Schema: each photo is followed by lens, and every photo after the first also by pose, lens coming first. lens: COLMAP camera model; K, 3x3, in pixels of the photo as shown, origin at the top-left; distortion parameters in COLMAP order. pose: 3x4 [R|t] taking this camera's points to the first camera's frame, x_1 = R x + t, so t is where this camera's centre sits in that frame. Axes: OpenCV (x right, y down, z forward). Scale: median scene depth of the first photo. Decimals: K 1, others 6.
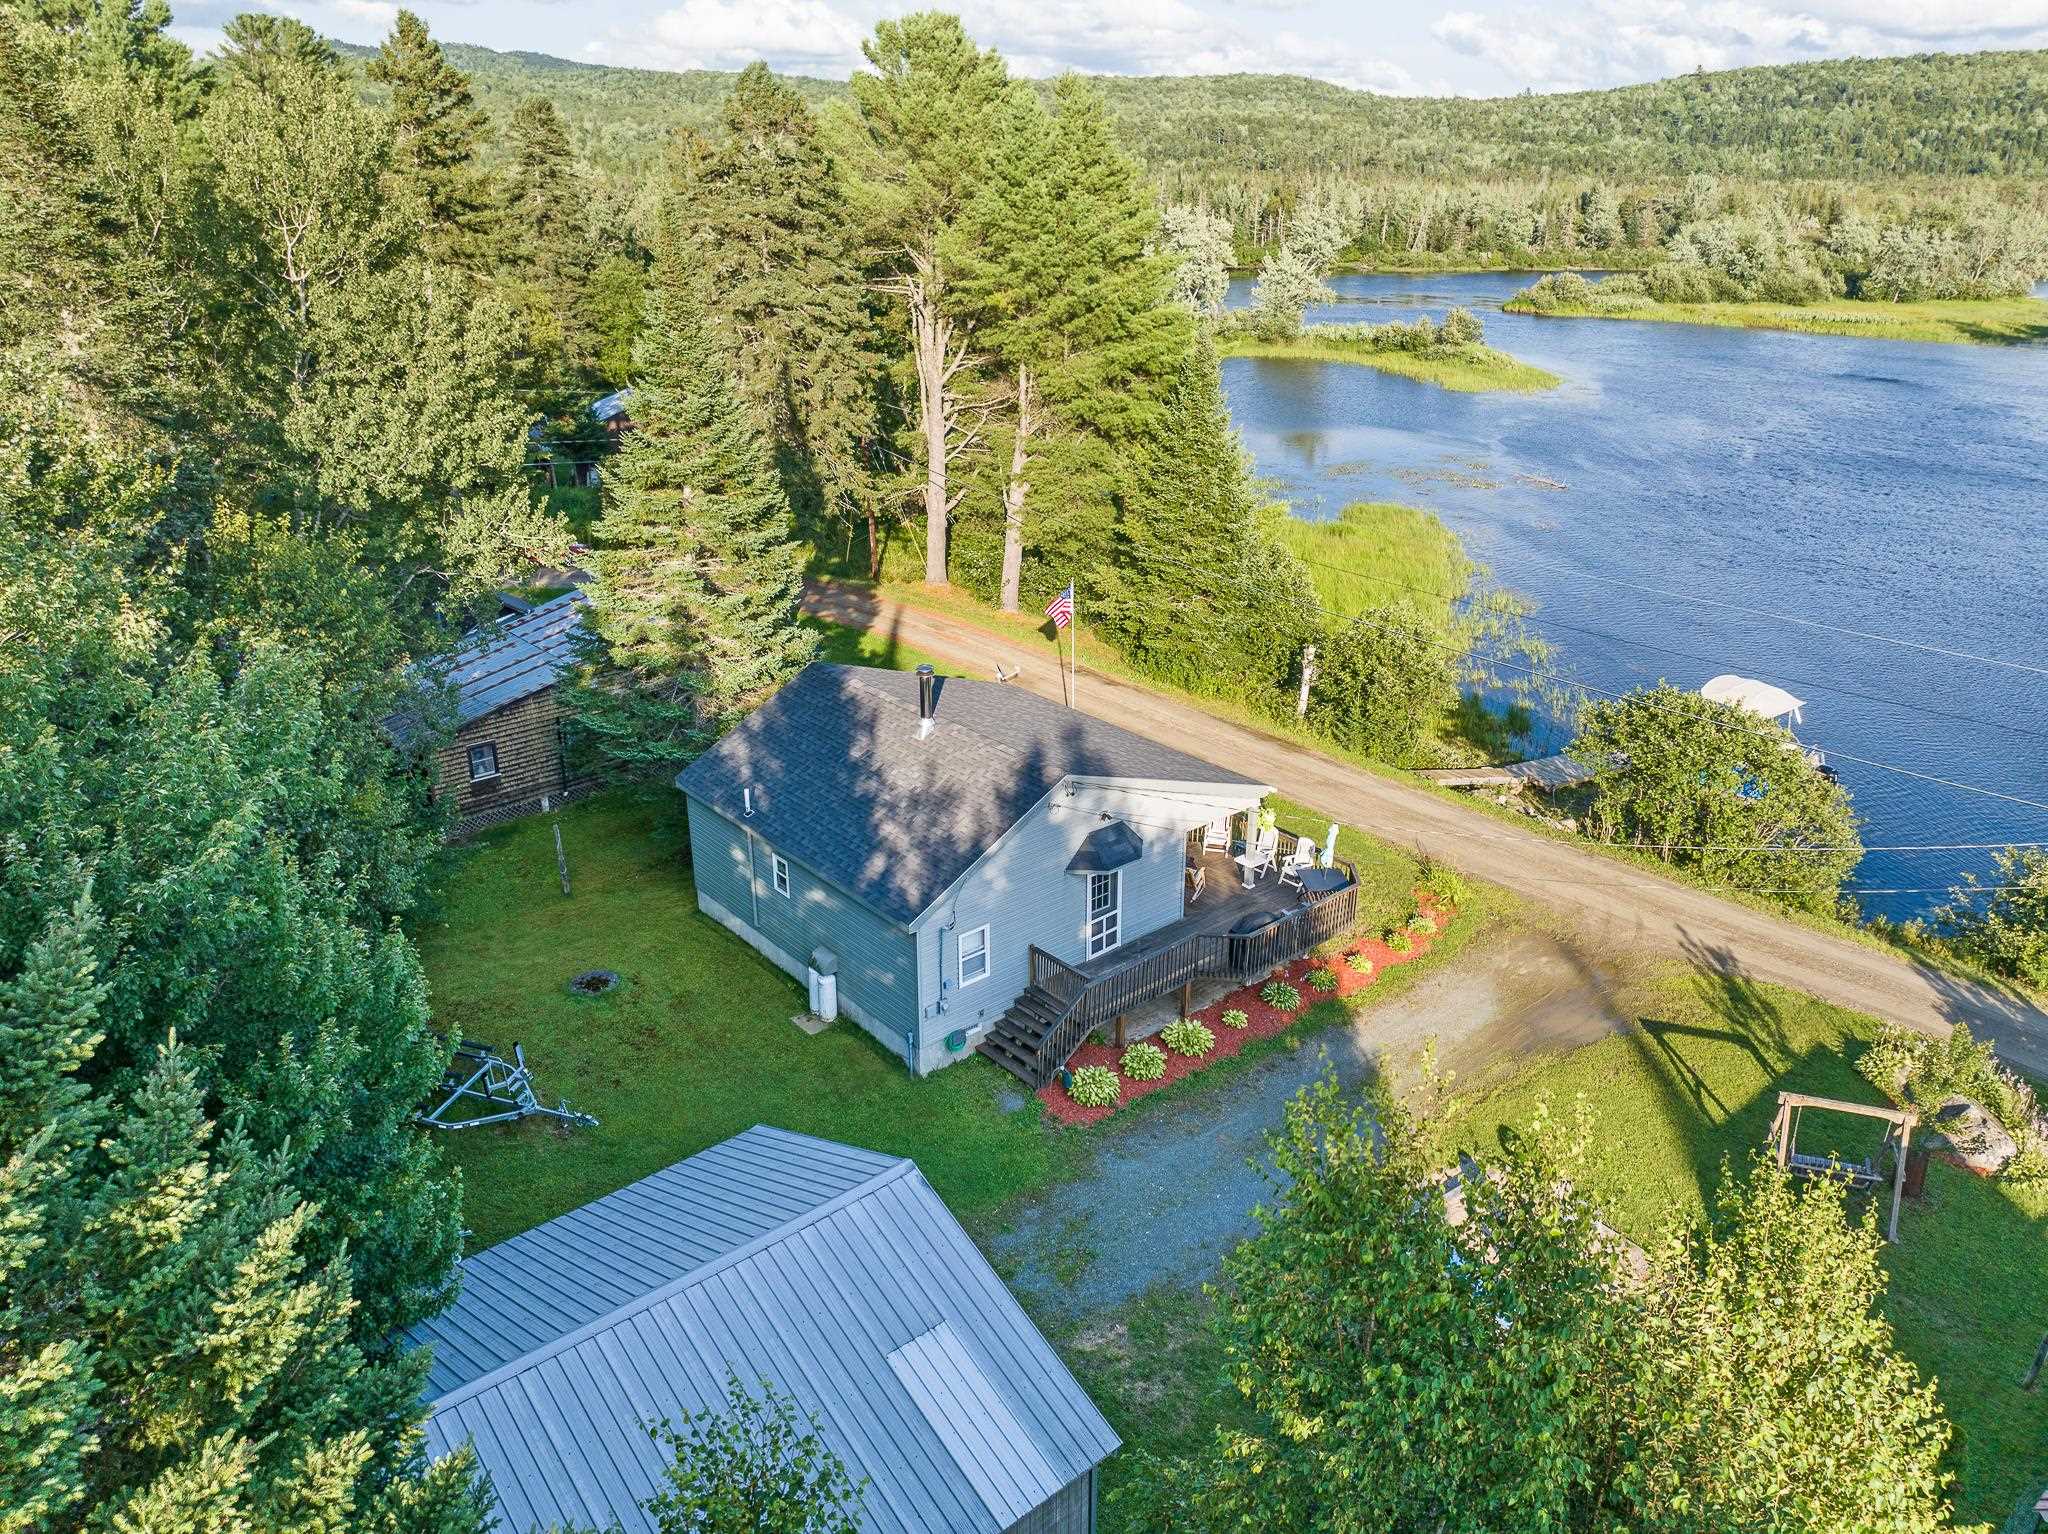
lens RADIAL K [[1459.5, 0, 1024.0], [0, 1459.5, 767.0], [0, 0, 1]] dist [-0.024814, -0.000350]
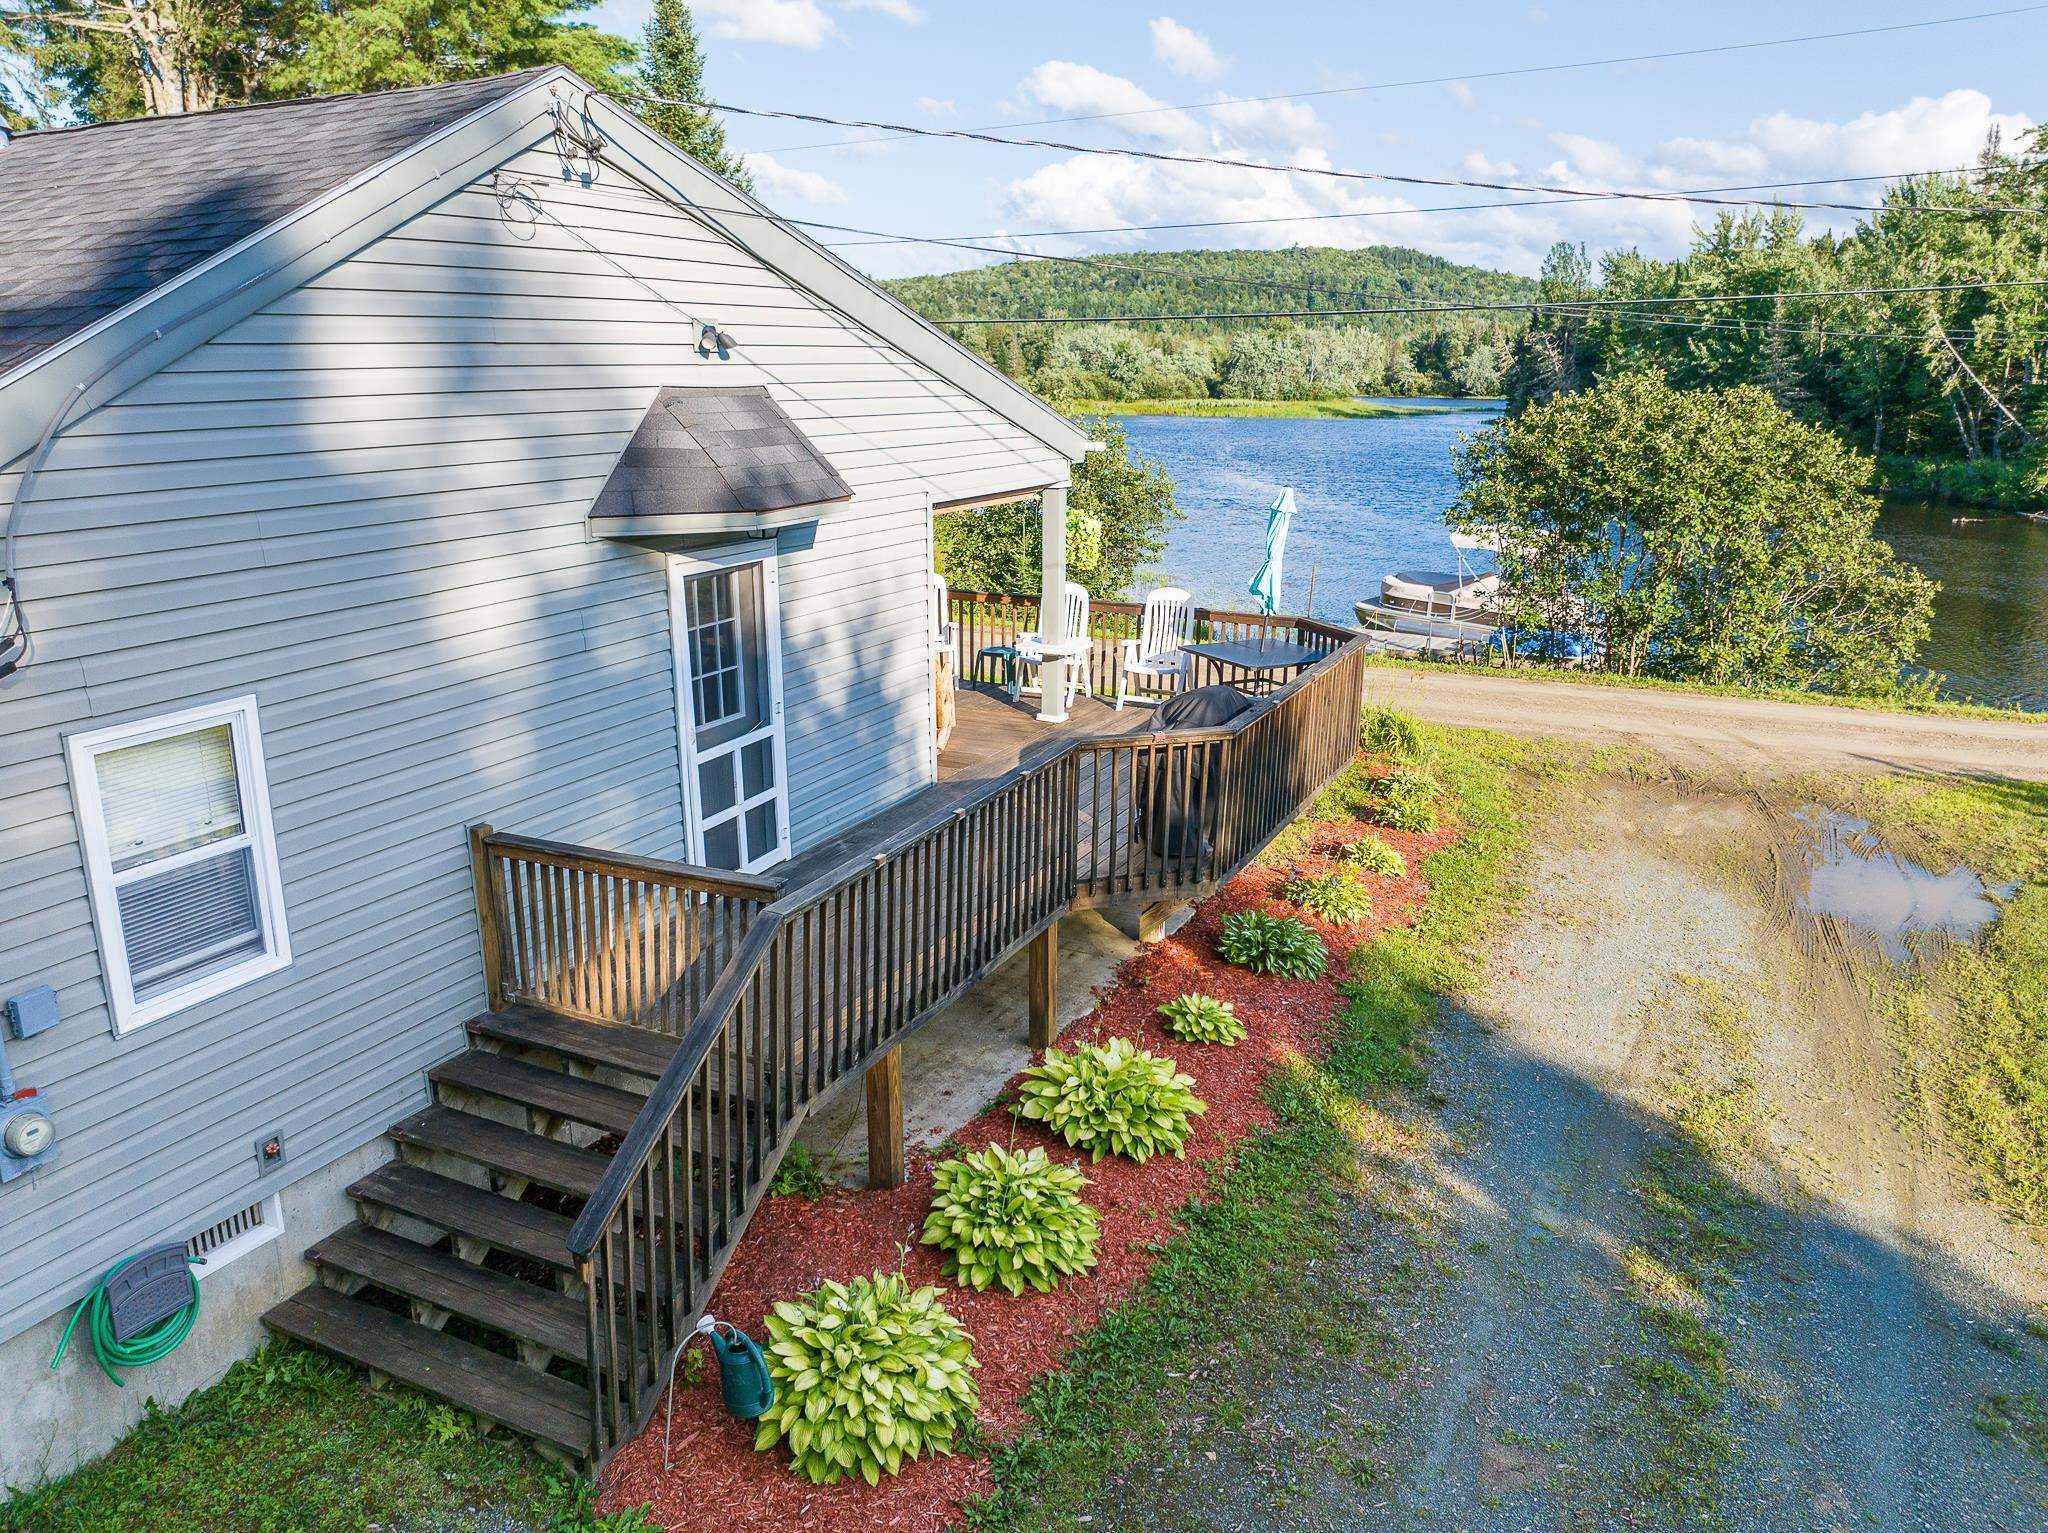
lens RADIAL K [[1459.5, 0, 1024.0], [0, 1459.5, 766.5], [0, 0, 1]] dist [-0.024814, -0.000350]
pose [[0.916210, -0.100941, 0.387777, -0.004147], [0.147656, 0.984700, -0.092545, 0.141840], [-0.372502, 0.142048, 0.917096, 0.720104]]
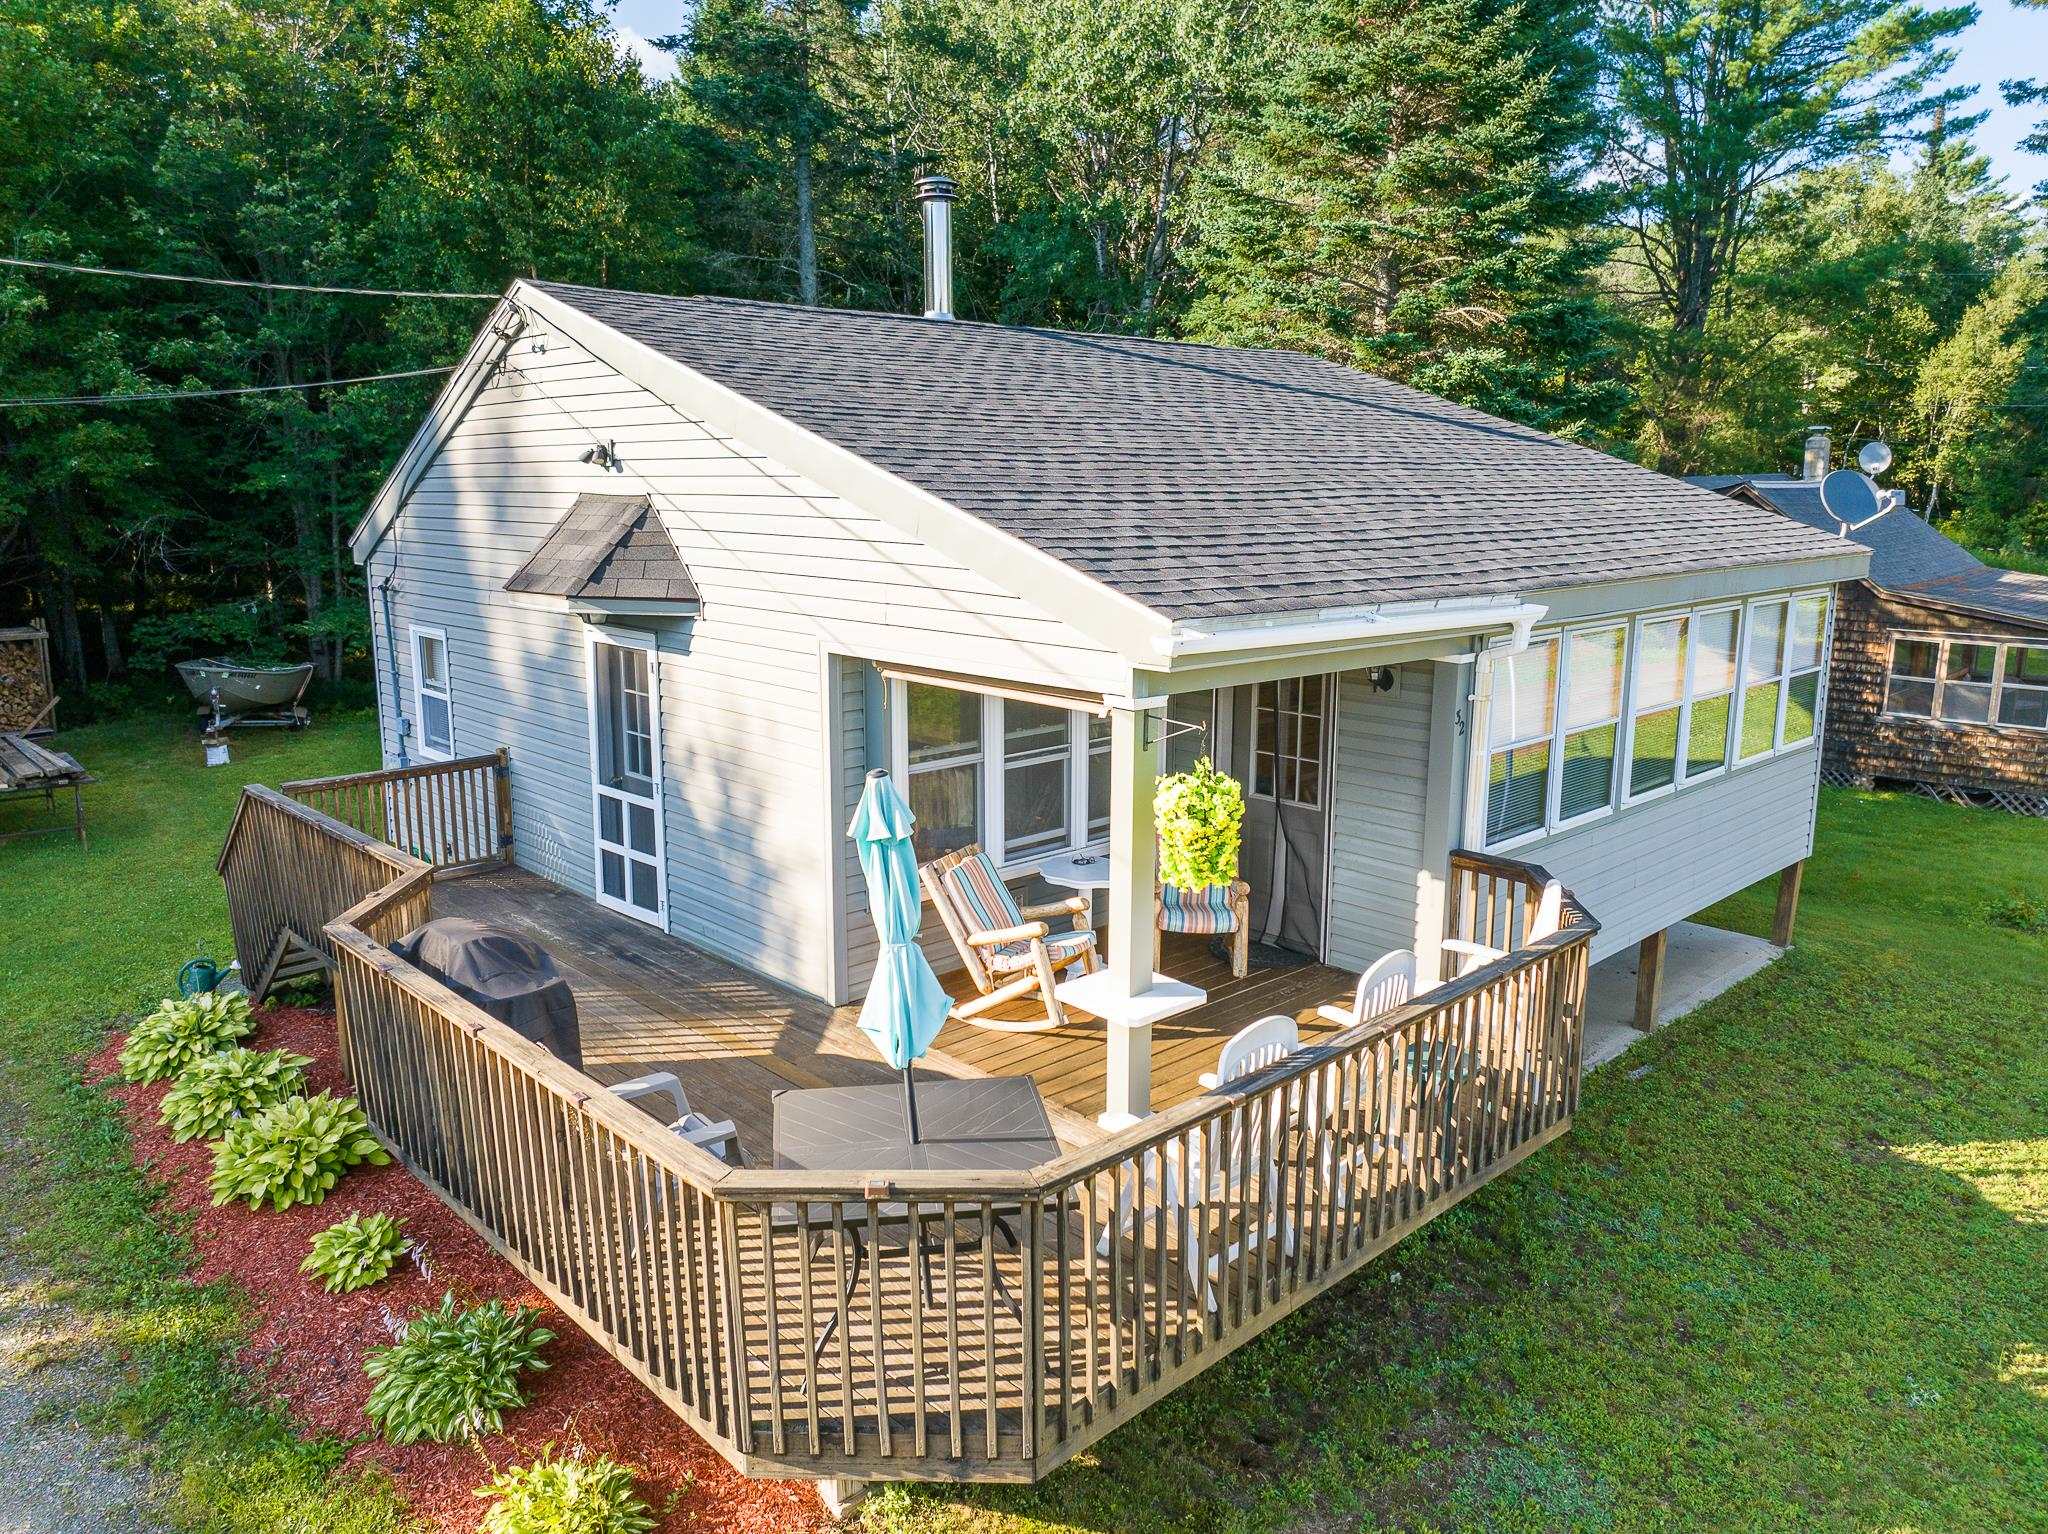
lens RADIAL K [[1459.5, 0, 1024.0], [0, 1459.5, 767.0], [0, 0, 1]] dist [-0.024814, -0.000350]
pose [[0.069071, 0.208998, -0.975474, 0.383426], [-0.379156, 0.909934, 0.168109, 0.006566], [0.922751, 0.358245, 0.142093, 1.035884]]
